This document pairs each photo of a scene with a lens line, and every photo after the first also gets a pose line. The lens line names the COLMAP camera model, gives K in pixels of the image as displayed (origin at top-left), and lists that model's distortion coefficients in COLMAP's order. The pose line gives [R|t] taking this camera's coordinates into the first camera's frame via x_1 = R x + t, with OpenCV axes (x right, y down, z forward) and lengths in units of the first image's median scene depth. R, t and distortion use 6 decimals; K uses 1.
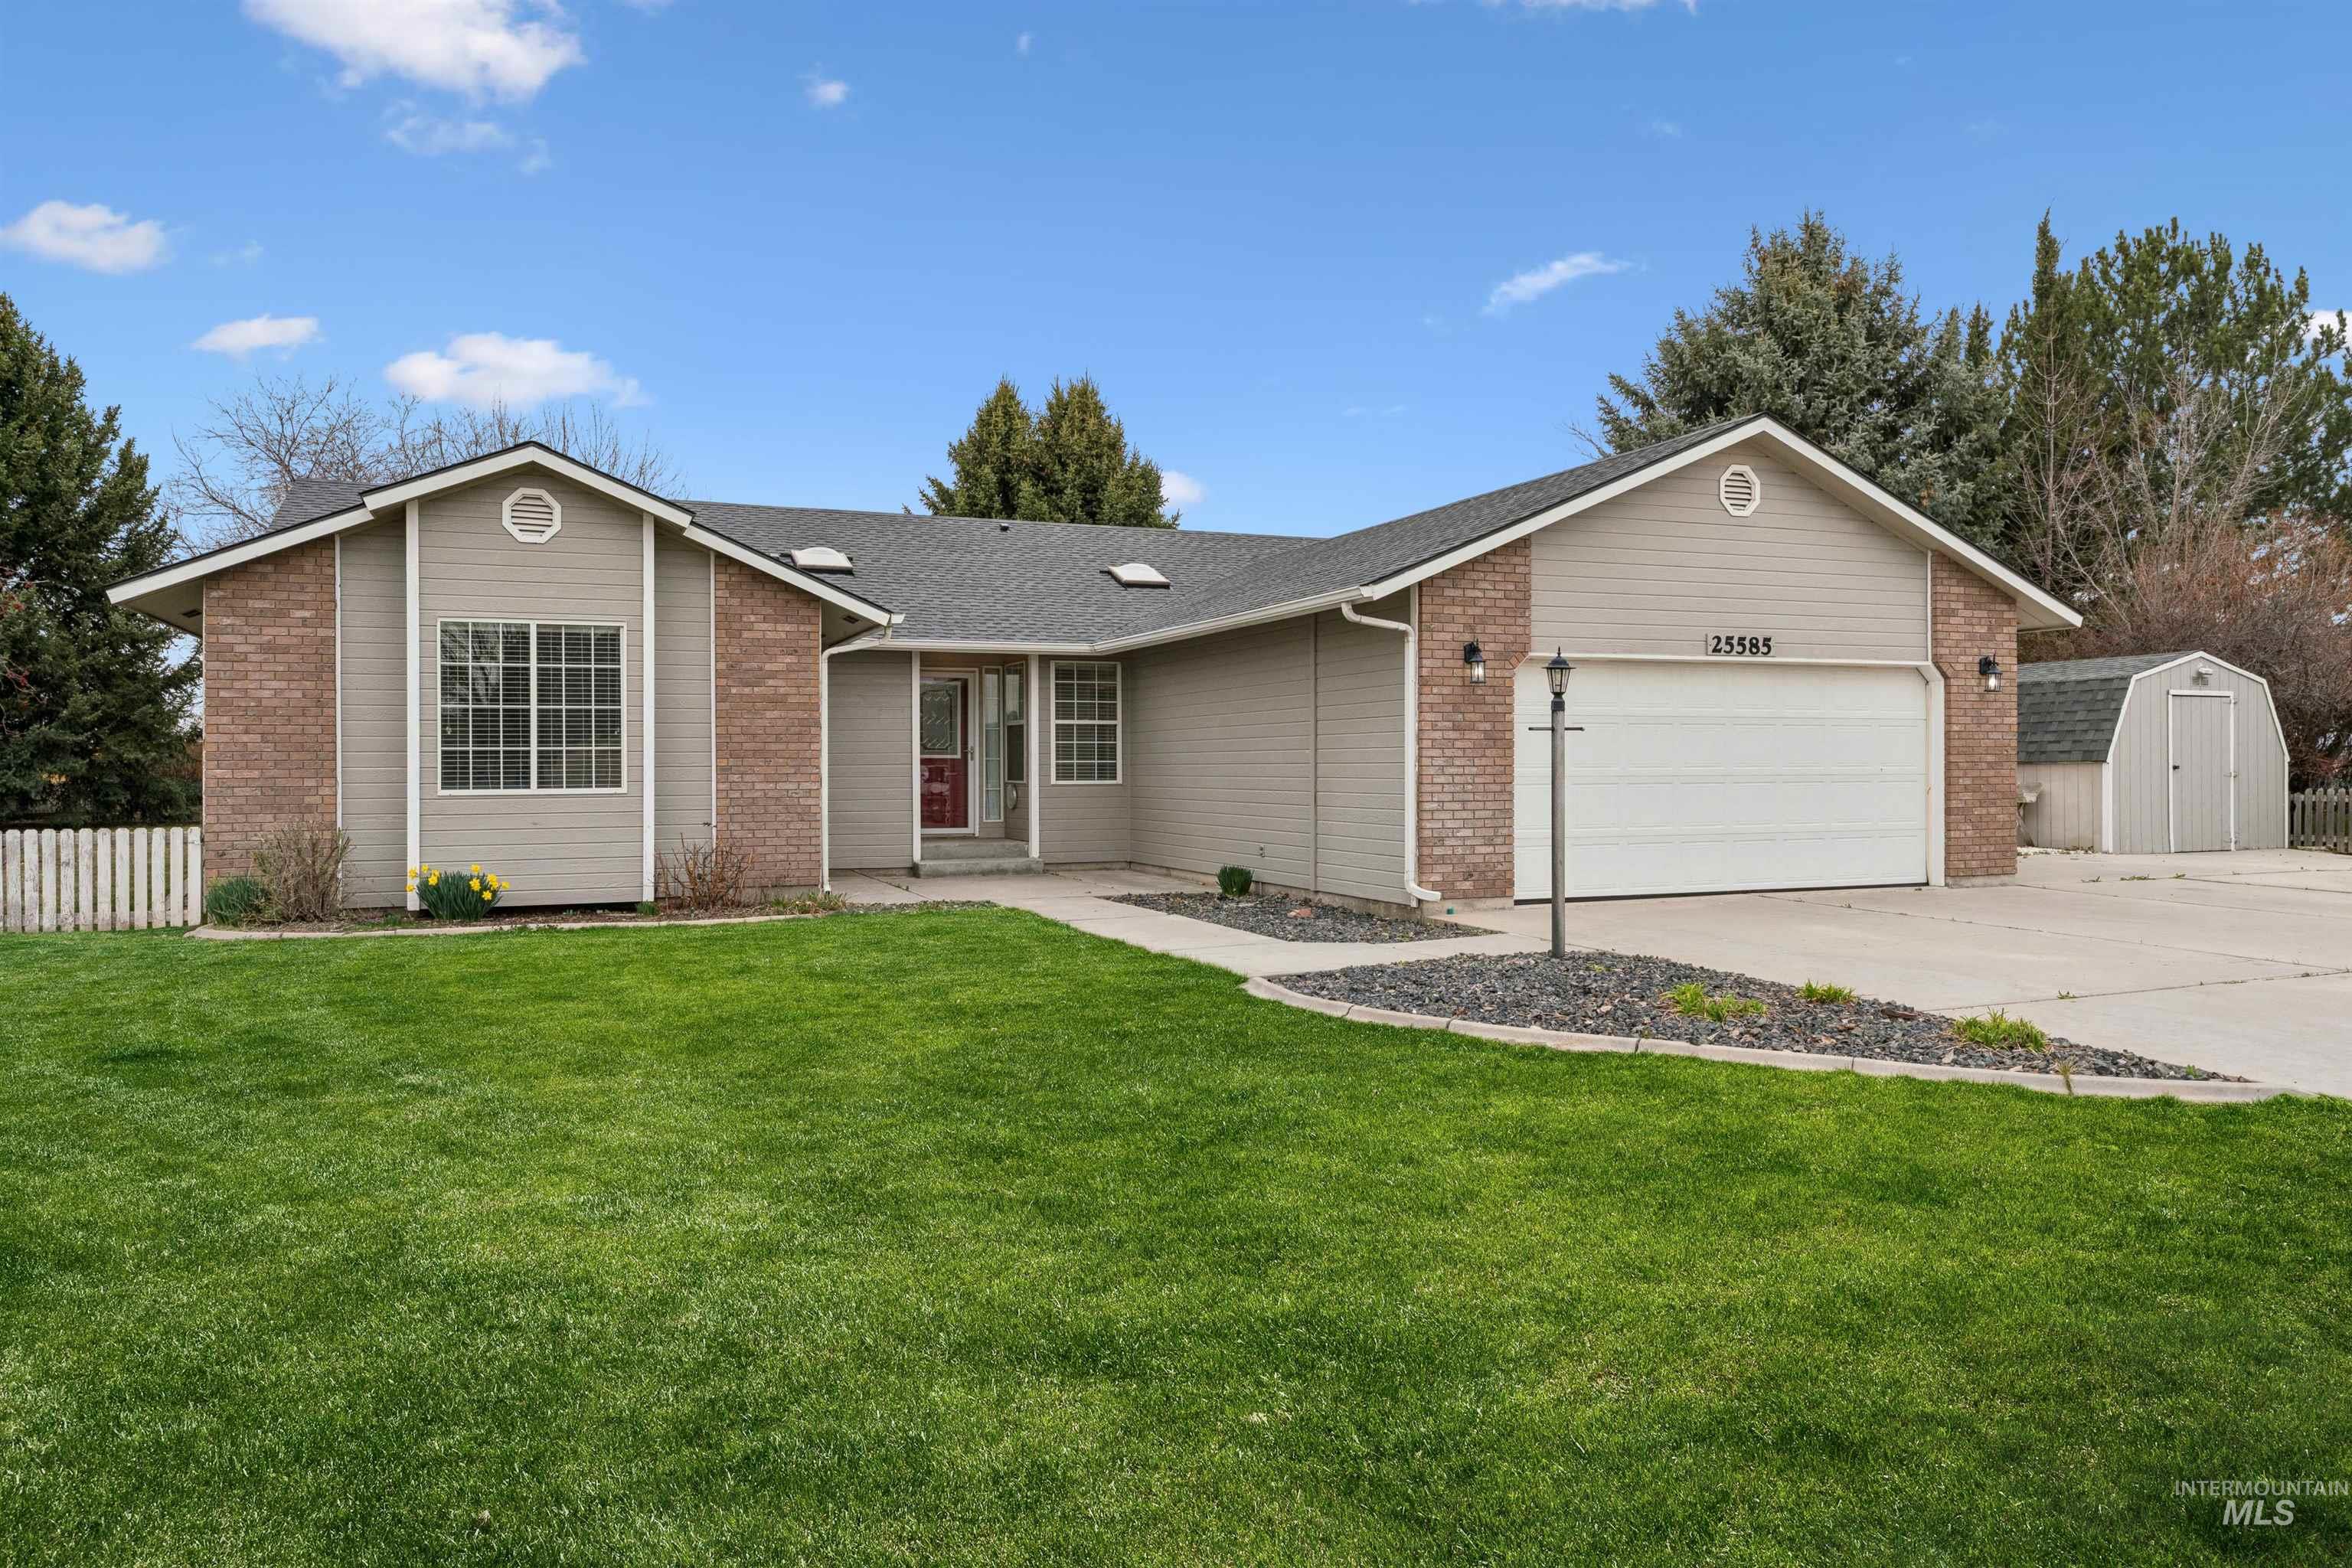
lens RADIAL K [[1542.9, 0, 1176.0], [0, 1542.9, 784.0], [0, 0, 1]] dist [0.002961, -0.000554]
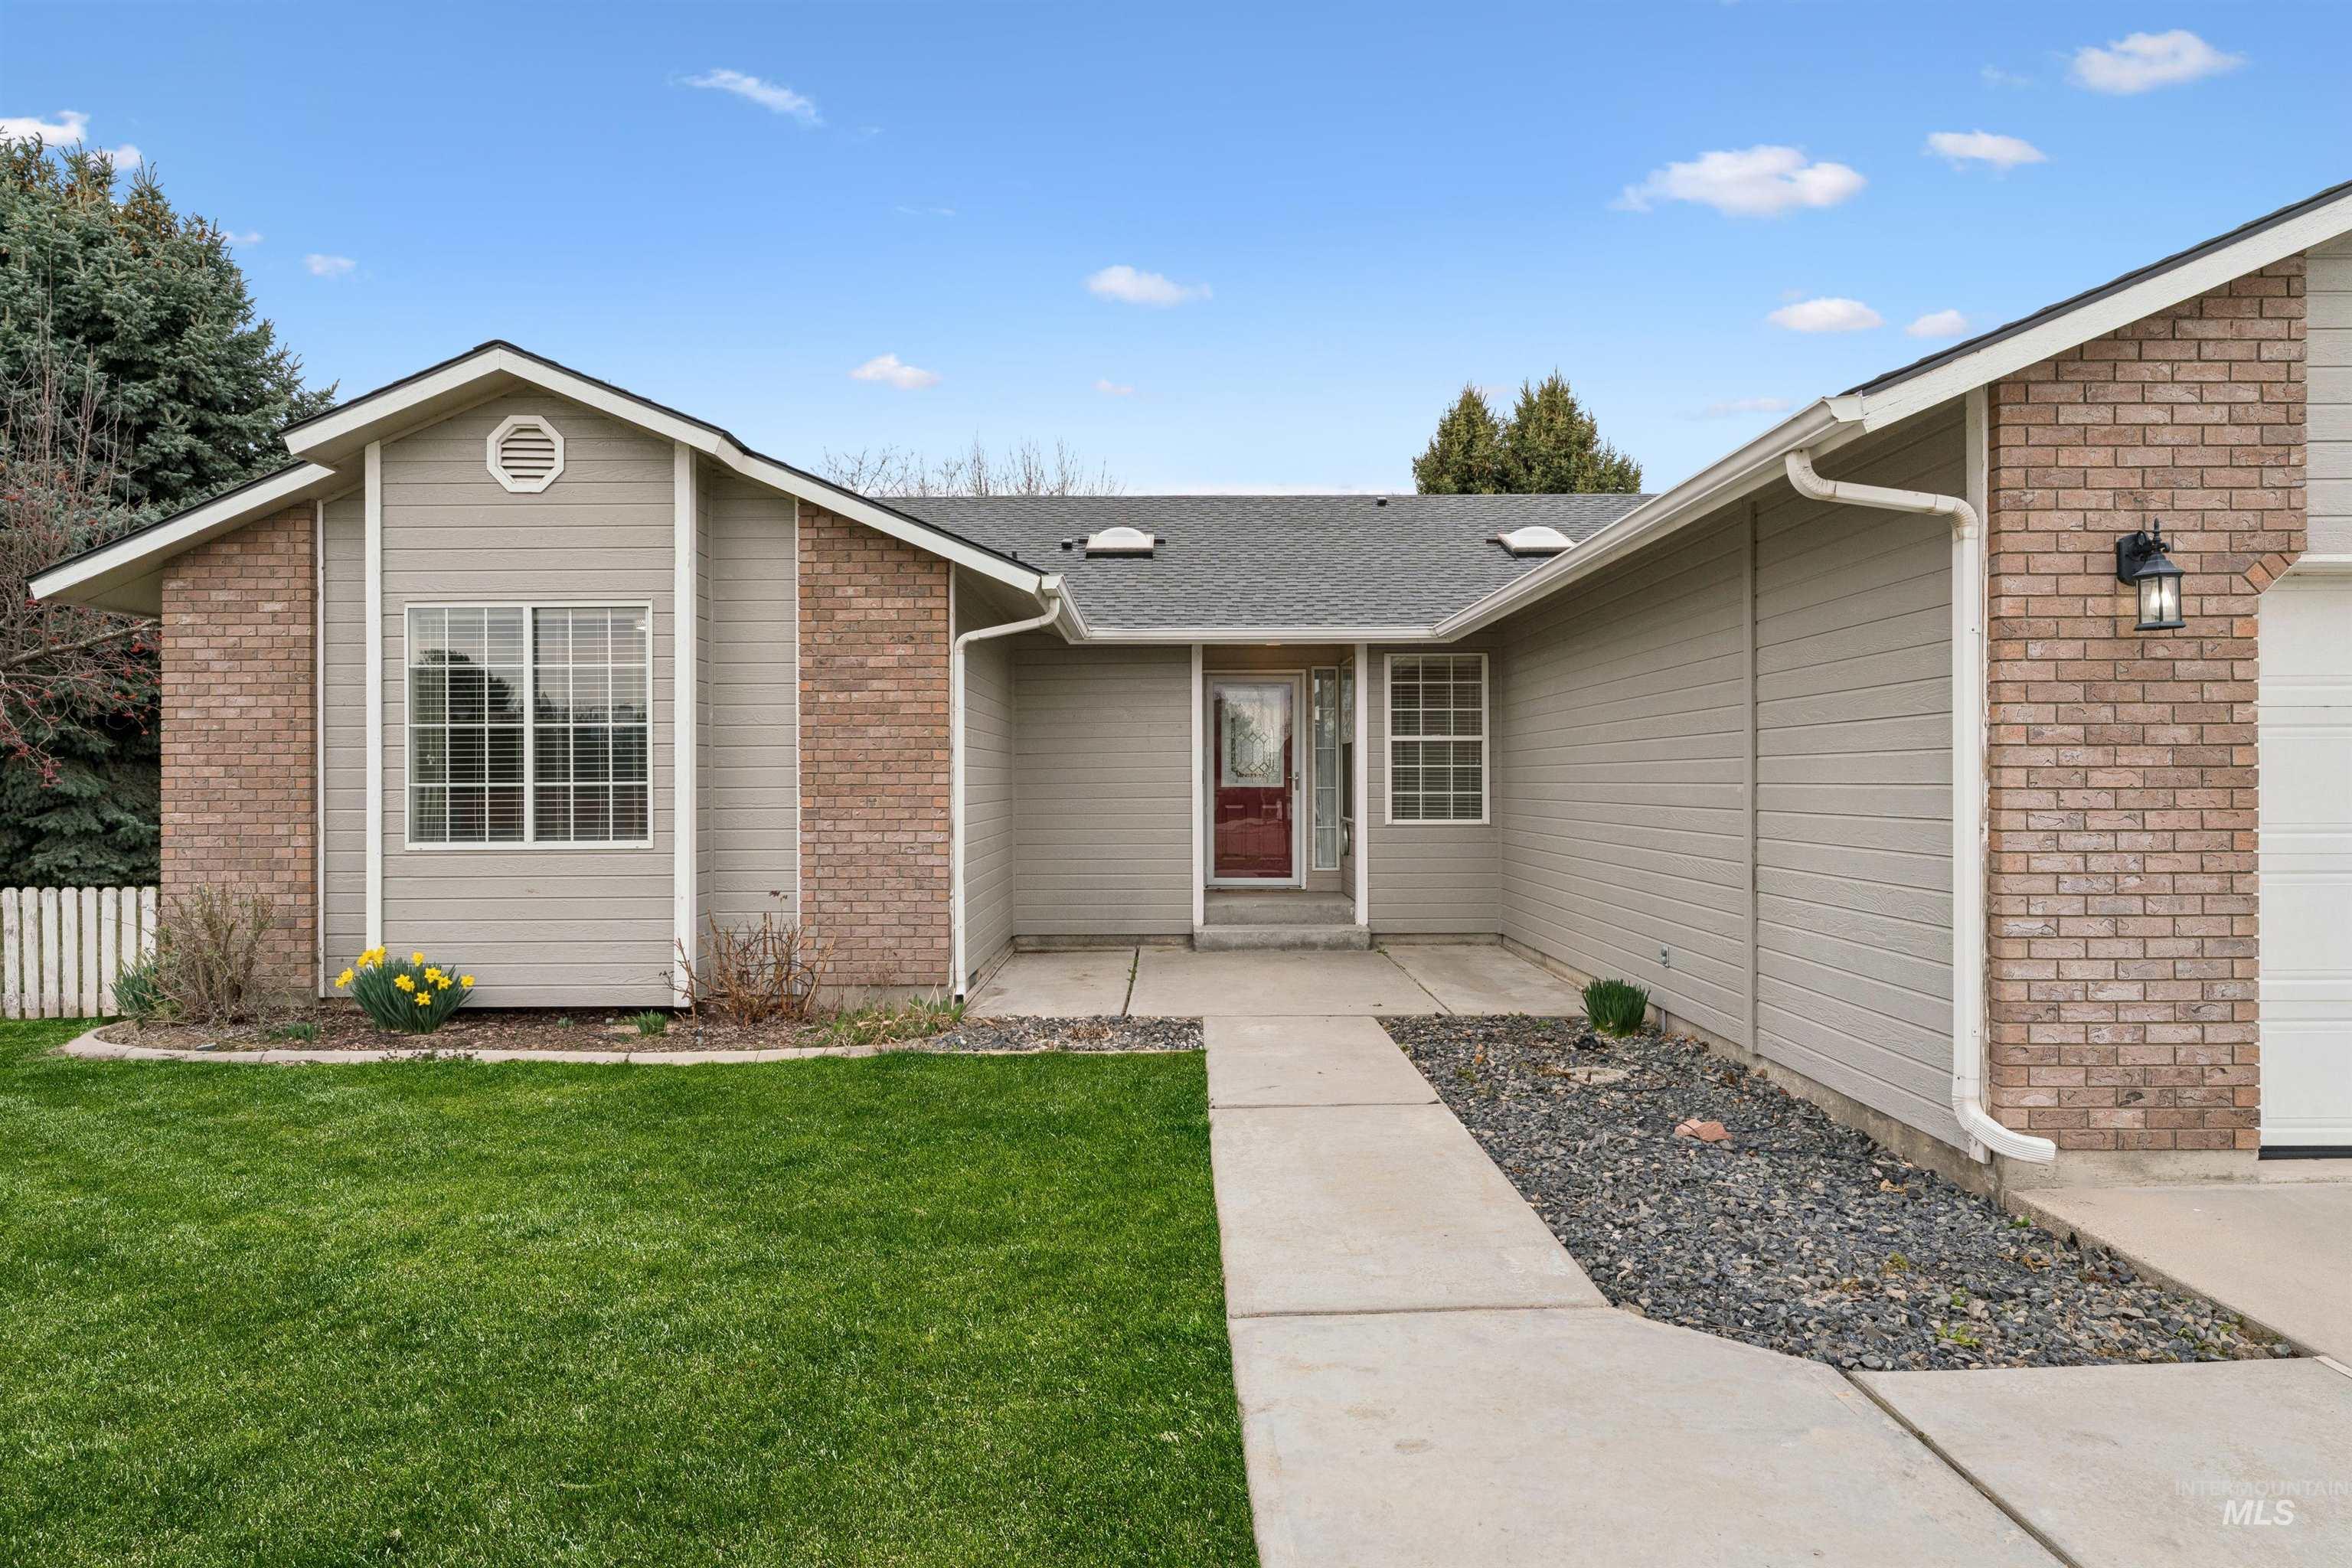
lens RADIAL K [[1300.7, 0, 1176.0], [0, 1300.7, 784.0], [0, 0, 1]] dist [-0.000889, -0.000022]
pose [[0.927072, 0.000878, -0.374882, 0.081210], [-0.003693, 0.999970, -0.006790, -0.020423], [0.374865, 0.007679, 0.927048, 0.566653]]
